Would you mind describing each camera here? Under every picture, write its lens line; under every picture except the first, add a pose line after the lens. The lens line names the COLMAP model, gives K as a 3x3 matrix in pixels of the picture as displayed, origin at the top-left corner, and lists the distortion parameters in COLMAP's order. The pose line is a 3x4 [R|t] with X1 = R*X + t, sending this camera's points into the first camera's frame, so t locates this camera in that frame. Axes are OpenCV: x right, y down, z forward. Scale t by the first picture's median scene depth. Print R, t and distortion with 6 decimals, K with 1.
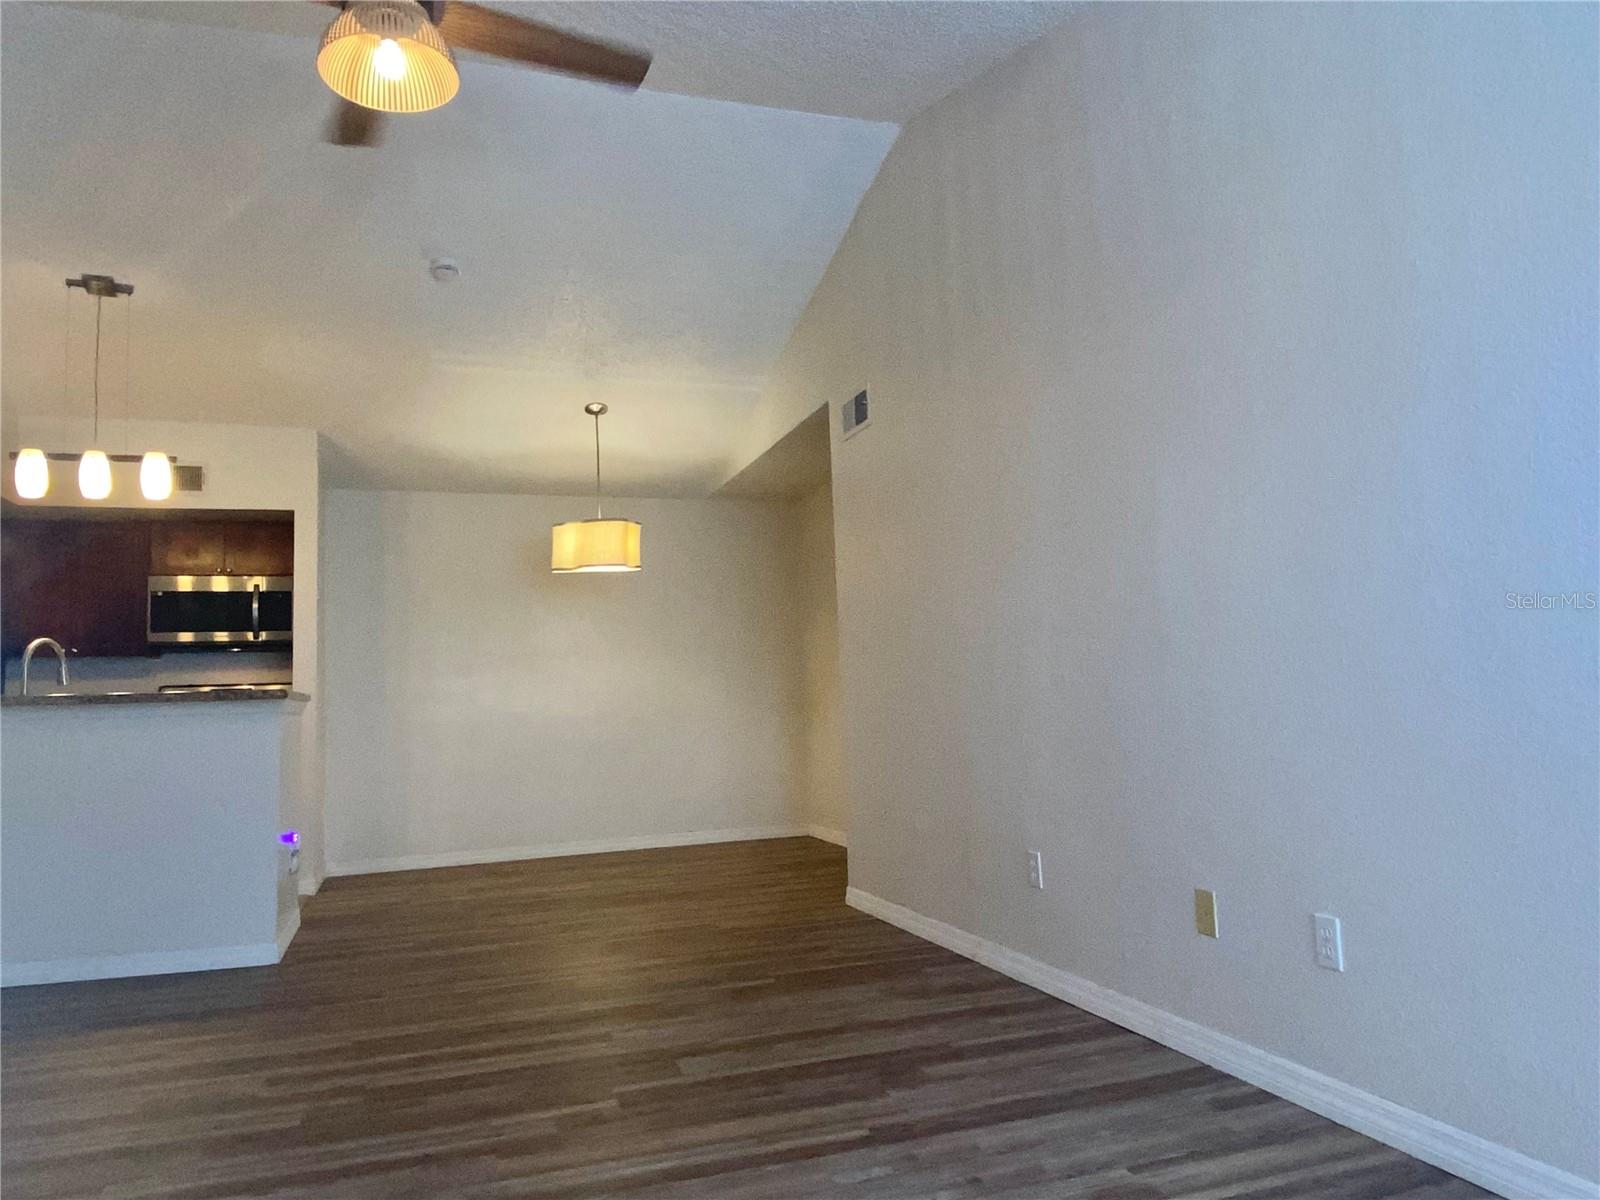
lens RADIAL K [[1094.6, 0, 798.2], [0, 1094.6, 619.6], [0, 0, 1]] dist [0.063540, -0.076952]
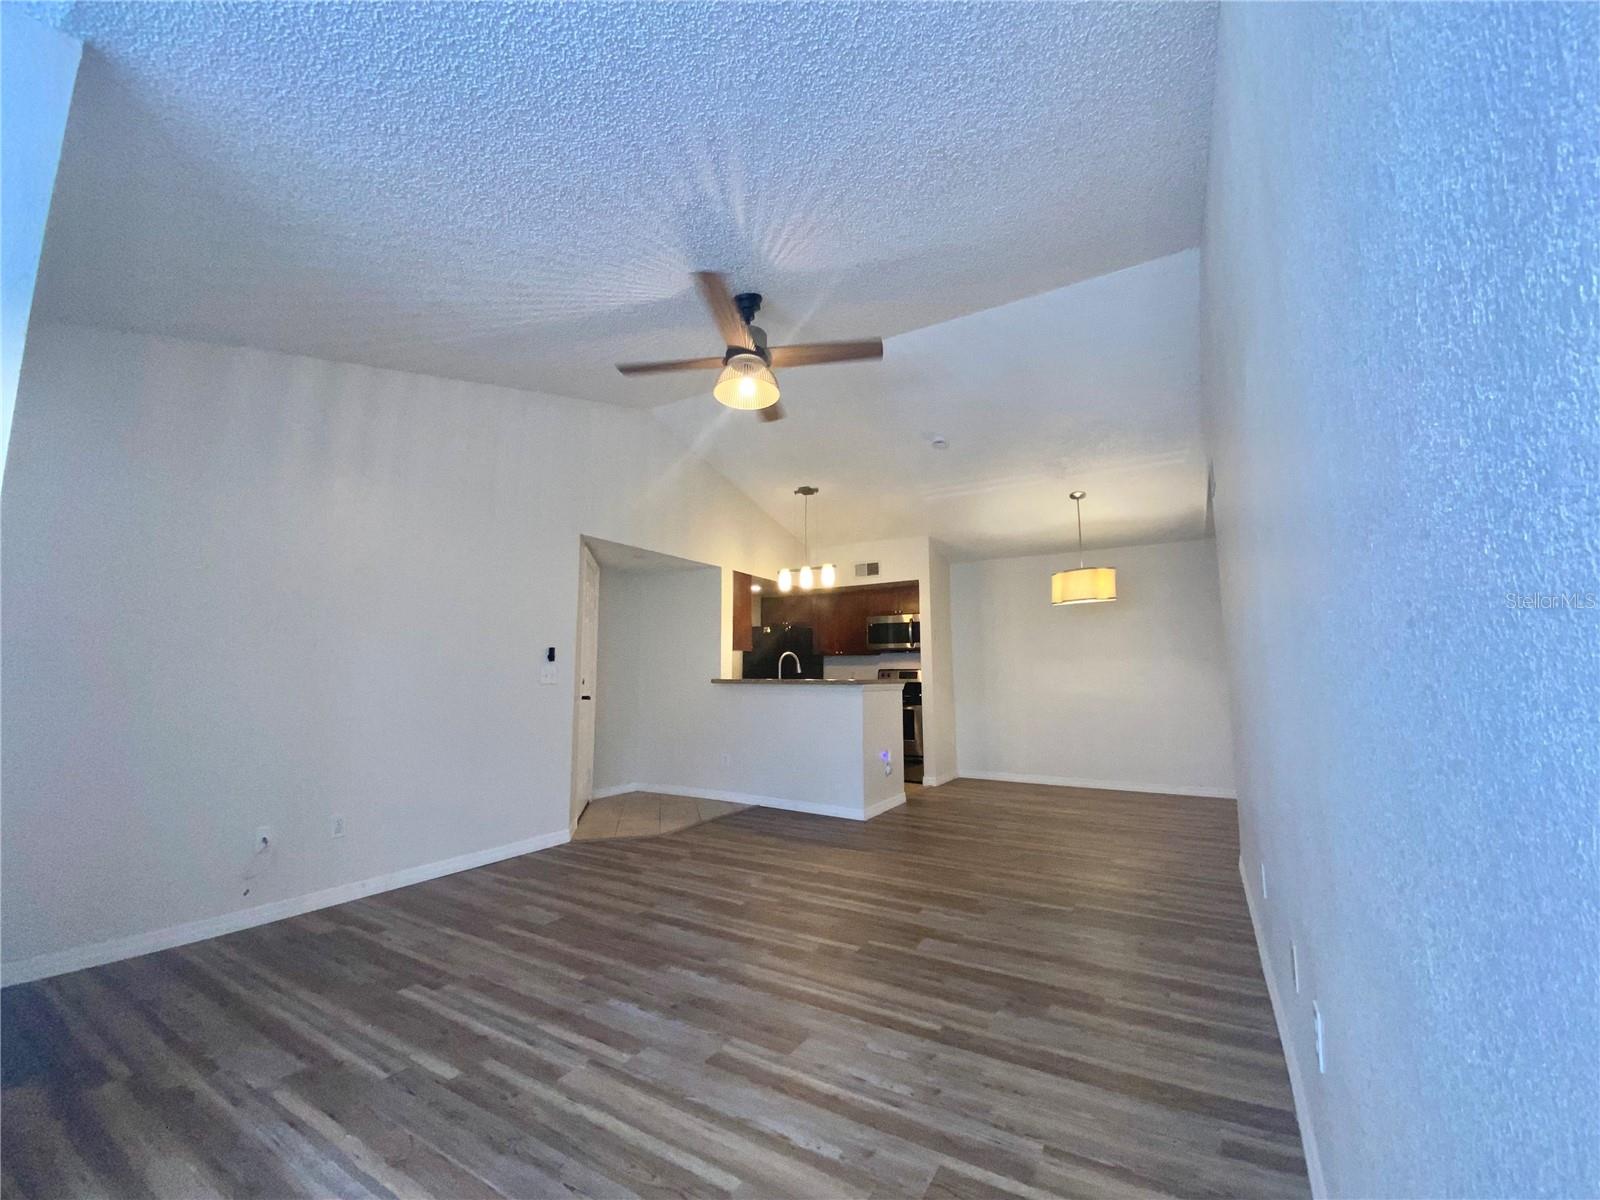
lens RADIAL K [[645.8, 0, 796.3], [0, 645.8, 596.5], [0, 0, 1]] dist [0.026496, -0.024945]
pose [[0.645076, -0.063089, -0.761509, 0.328610], [0.039111, 0.998006, -0.049551, -0.031575], [0.763117, 0.002181, 0.646257, 0.166915]]
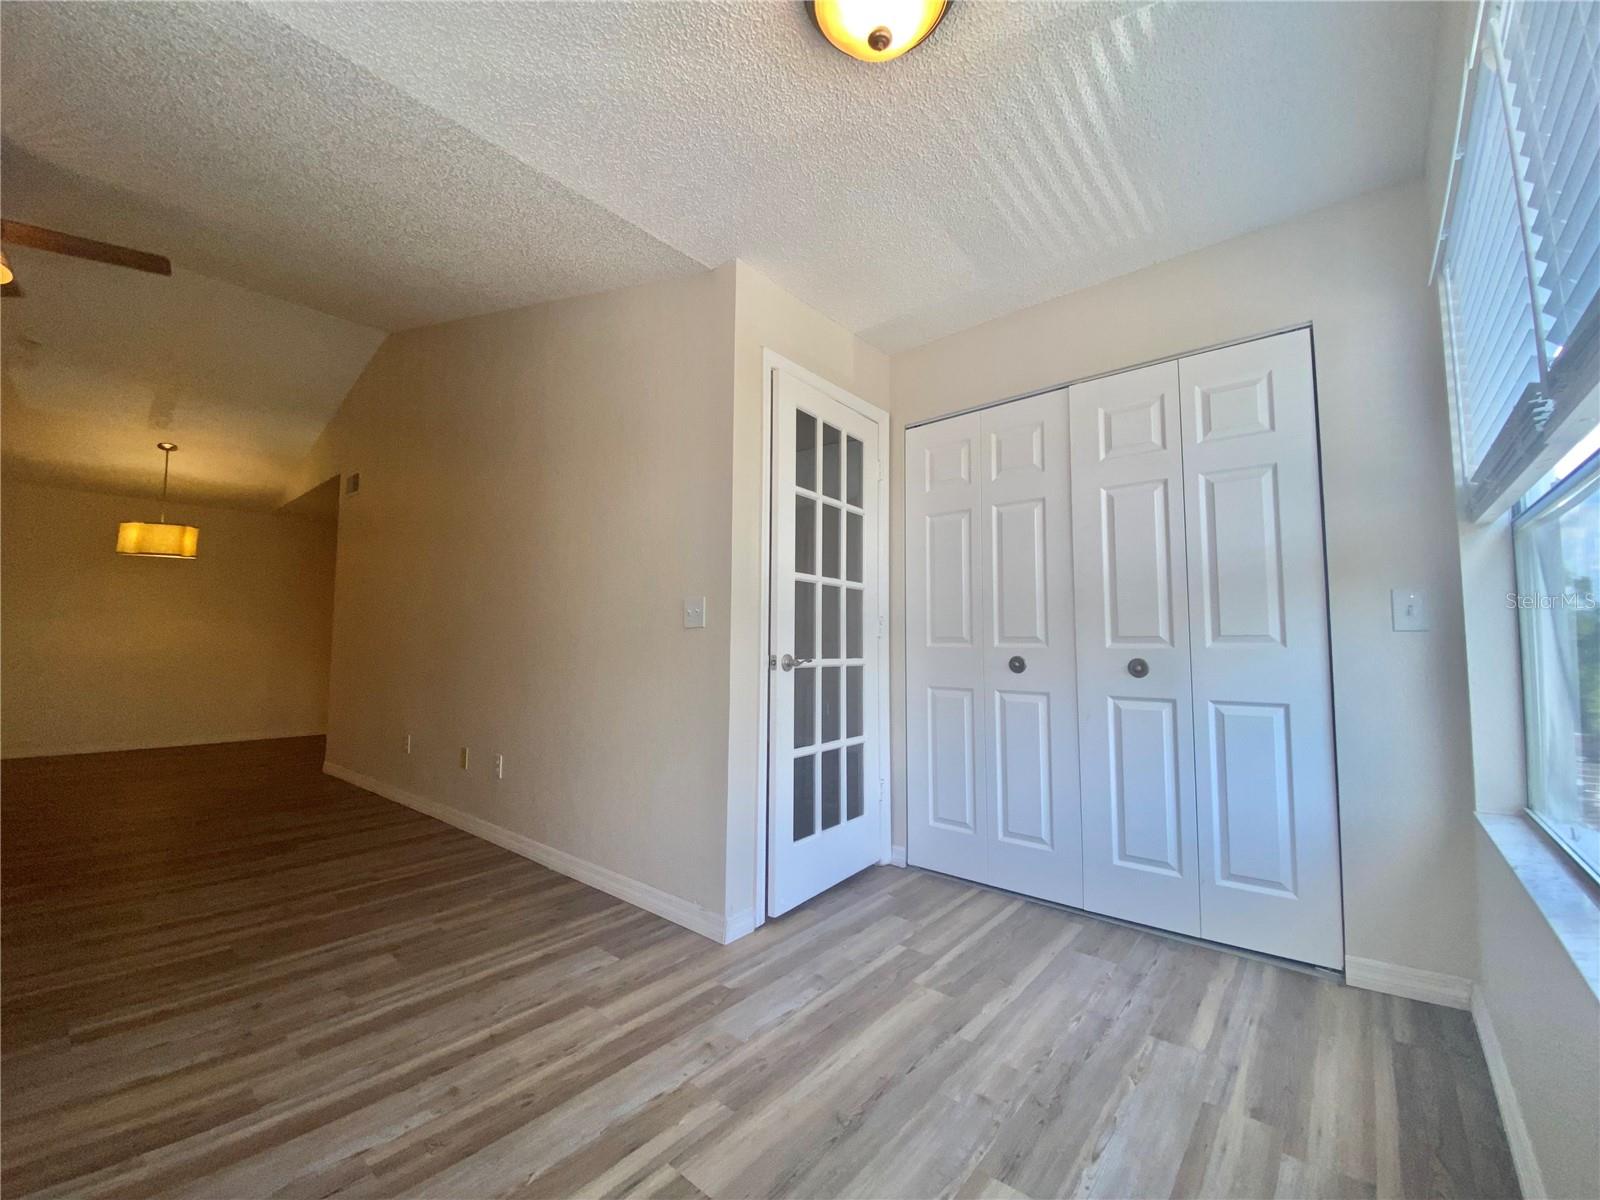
lens RADIAL K [[645.8, 0, 796.3], [0, 645.8, 596.5], [0, 0, 1]] dist [0.026496, -0.024945]
pose [[0.855611, 0.076460, 0.511941, 0.151438], [-0.071788, 0.997000, -0.028924, -0.035480], [-0.512617, -0.012004, 0.858534, -0.256693]]
